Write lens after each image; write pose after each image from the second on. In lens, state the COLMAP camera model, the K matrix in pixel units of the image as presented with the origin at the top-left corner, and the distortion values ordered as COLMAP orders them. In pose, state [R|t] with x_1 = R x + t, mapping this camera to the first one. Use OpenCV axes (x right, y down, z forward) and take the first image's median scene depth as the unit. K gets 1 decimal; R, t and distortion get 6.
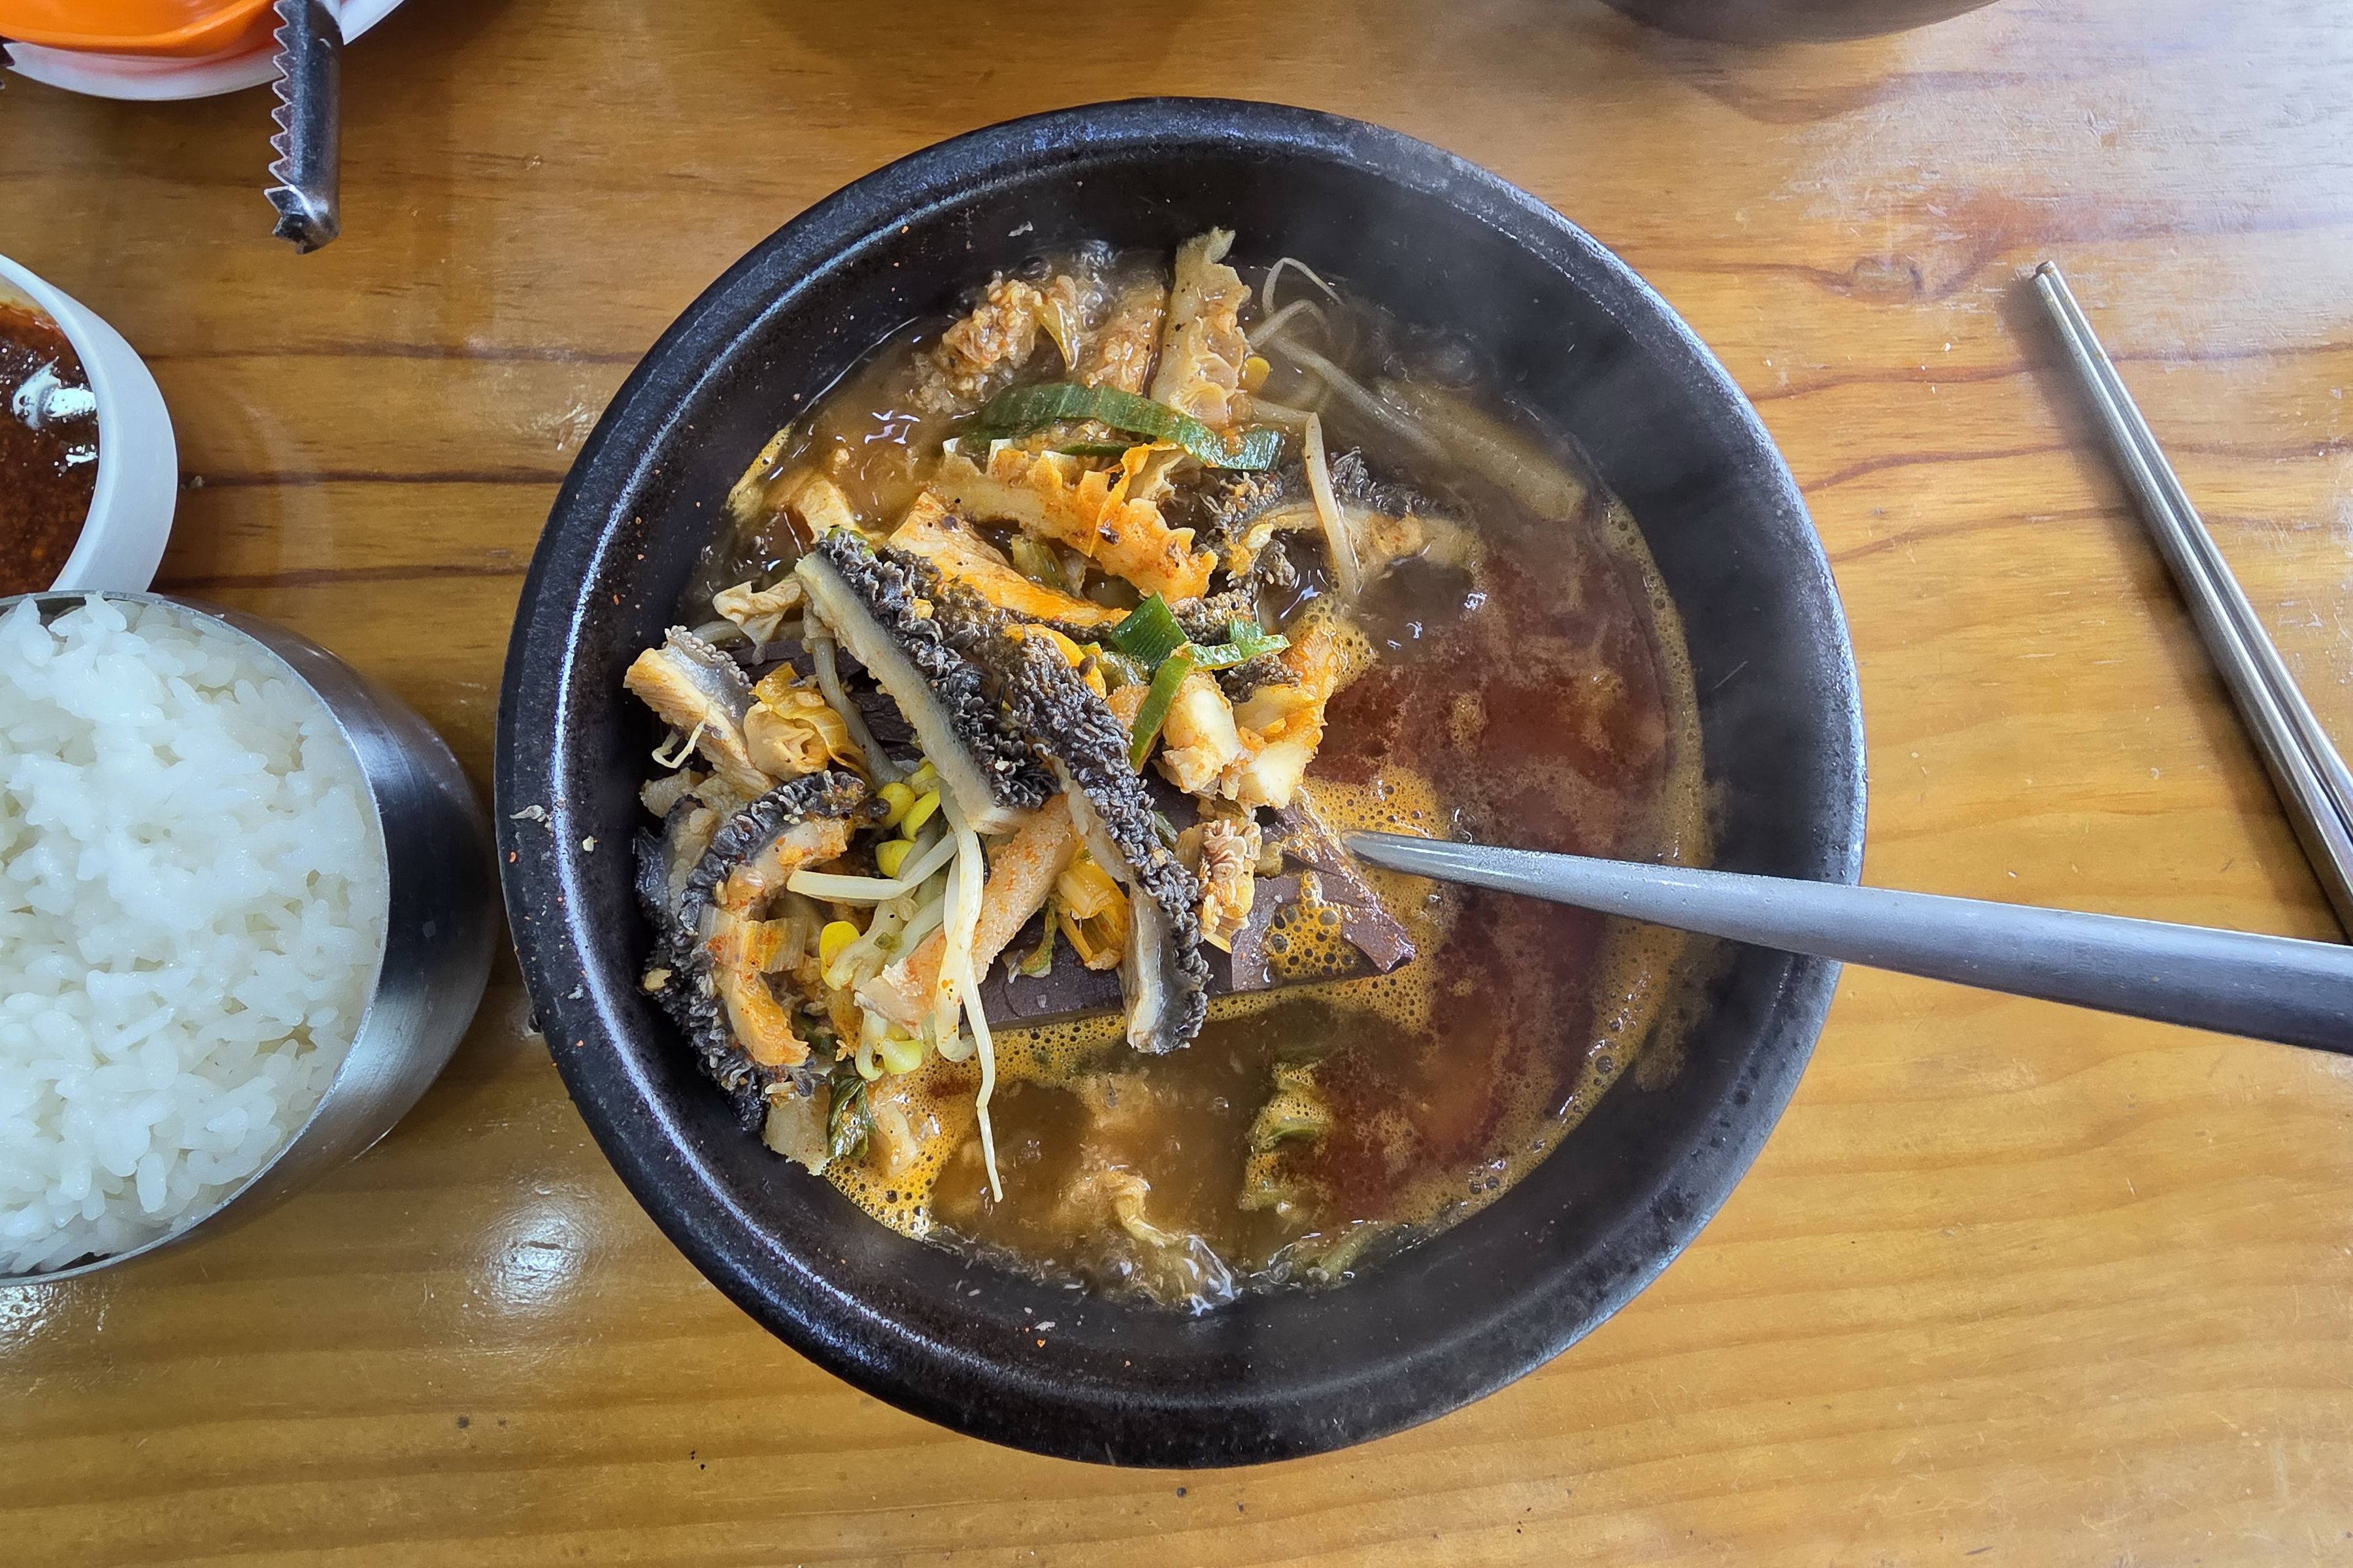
lens RADIAL K [[1049.0, 0, 1177.0], [0, 1049.0, 741.0], [0, 0, 1]] dist [-0.002229, -0.000839]
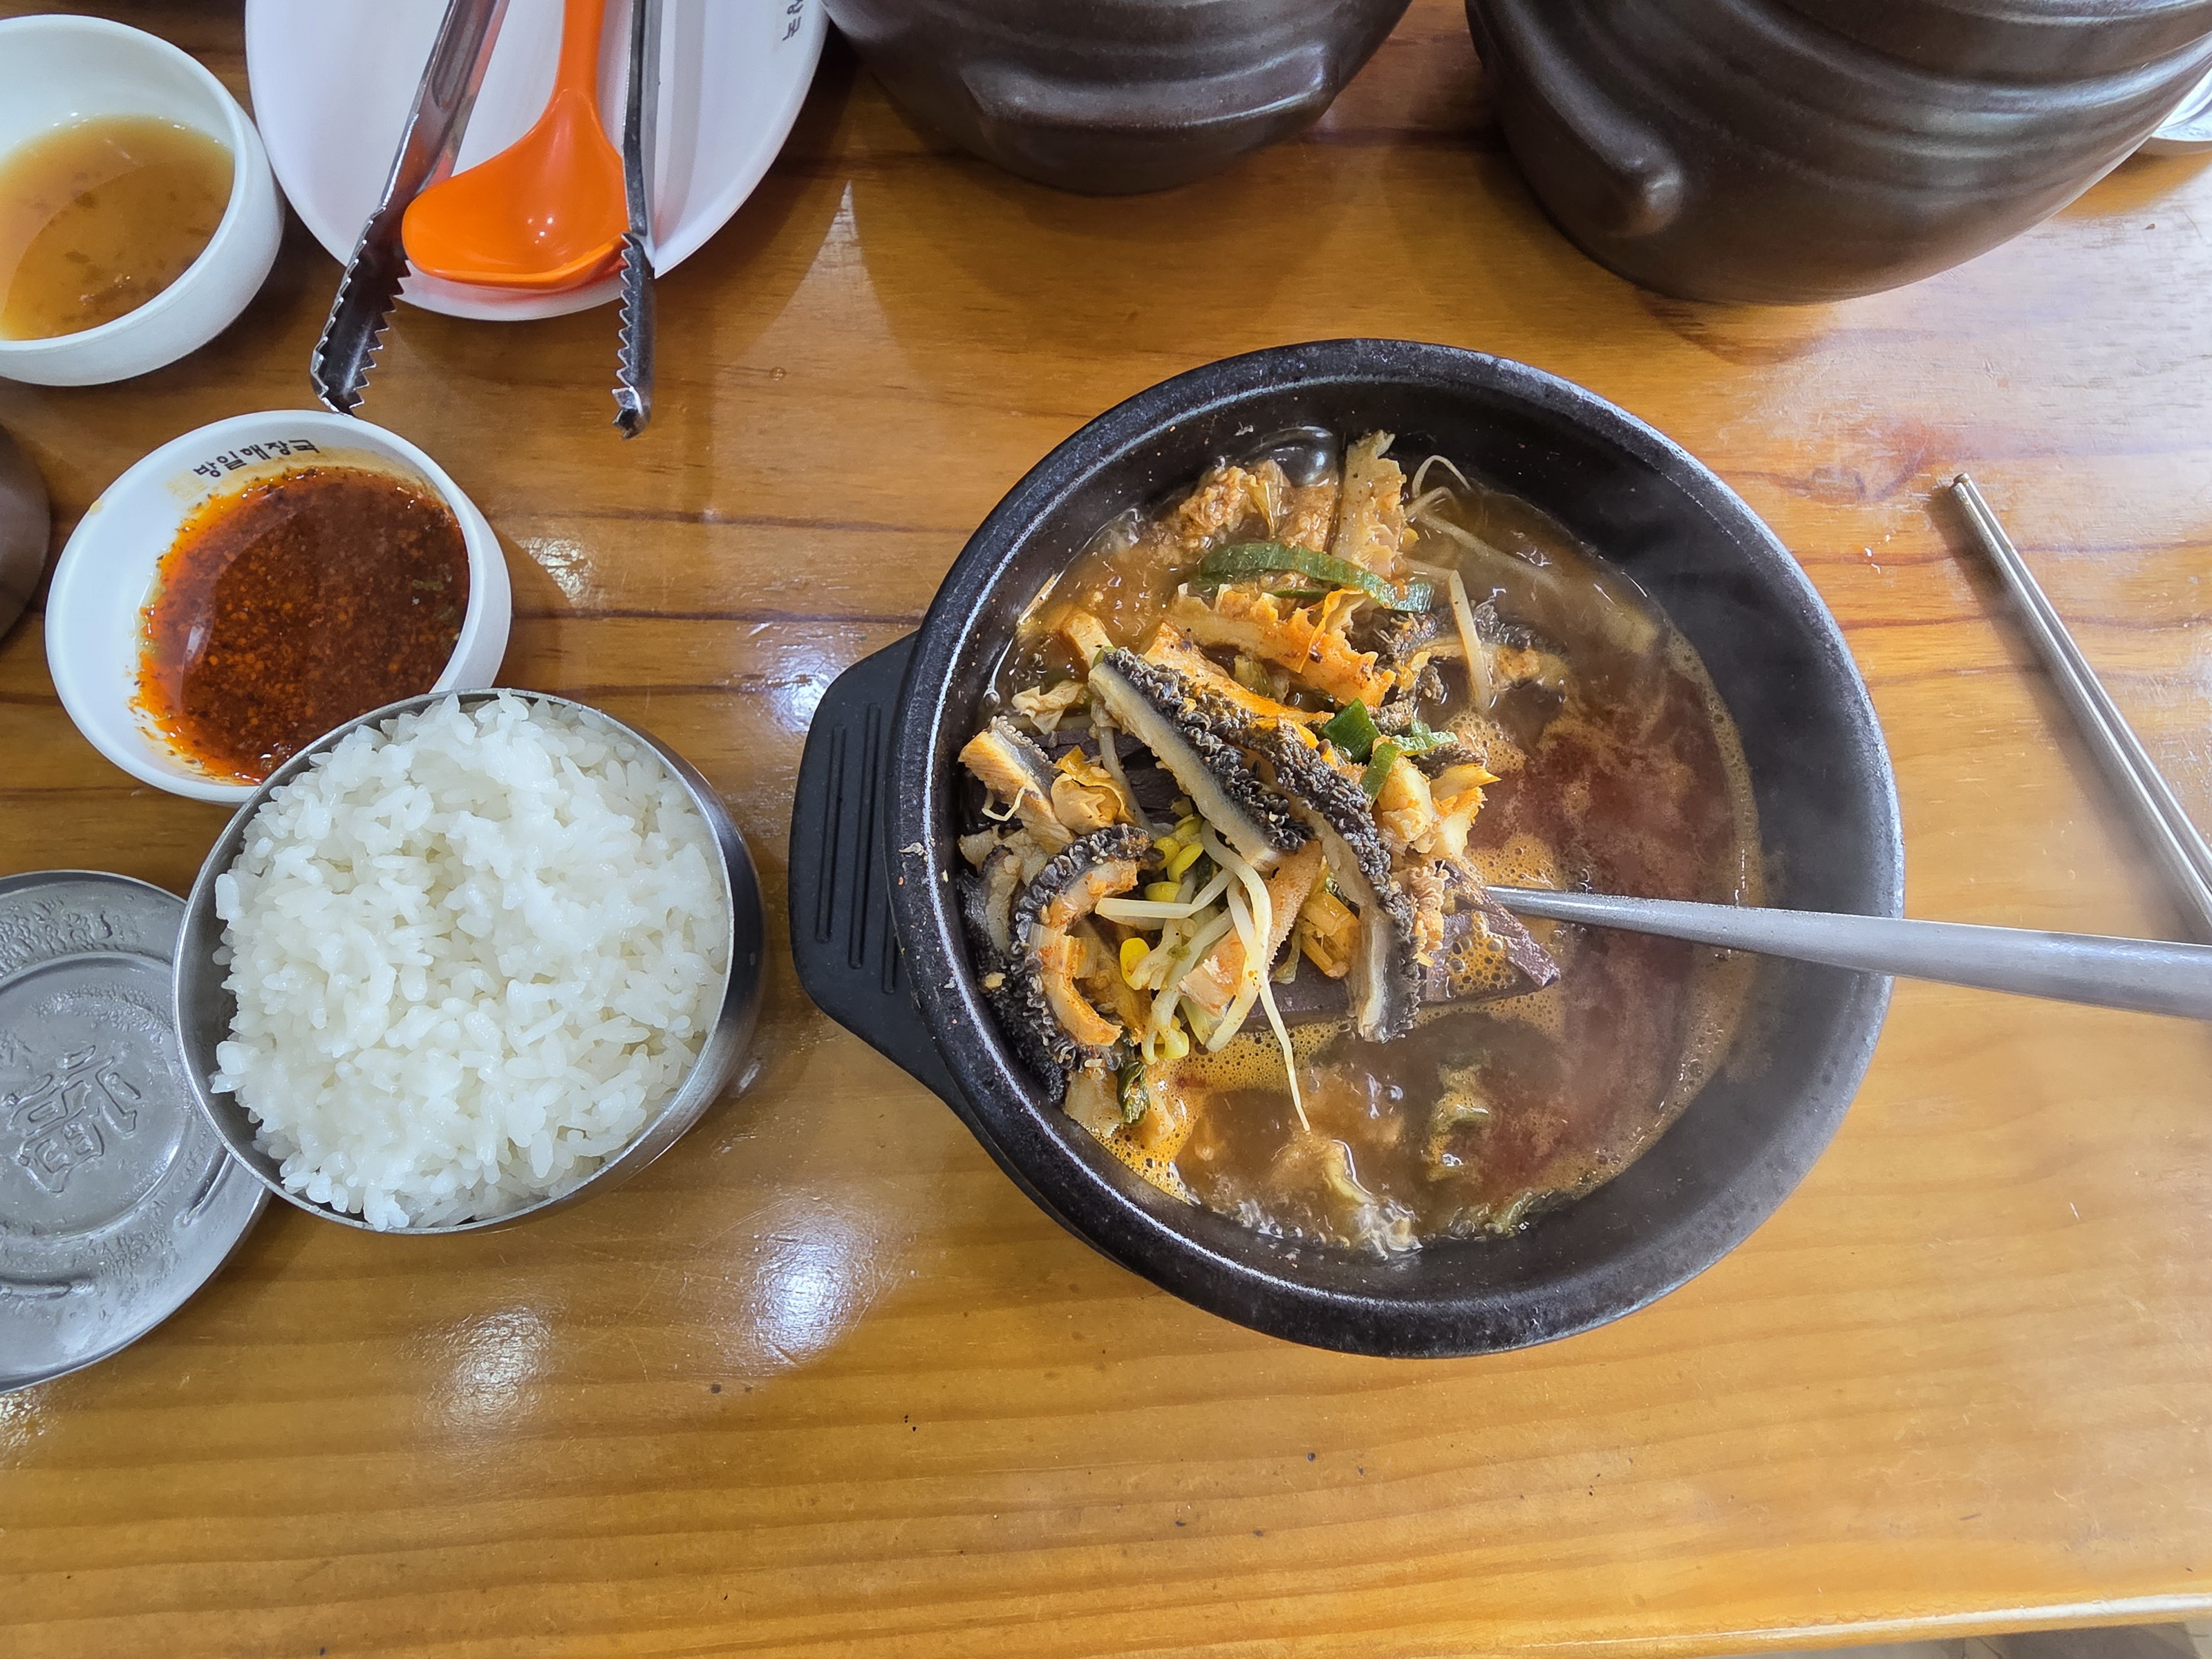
lens RADIAL K [[959.5, 0, 1106.0], [0, 959.5, 829.5], [0, 0, 1]] dist [-0.003605, -0.000085]
pose [[0.999823, 0.015687, 0.010422, -0.311382], [-0.014921, 0.997446, -0.069855, 0.101134], [-0.011492, 0.069687, 0.997503, -0.171231]]
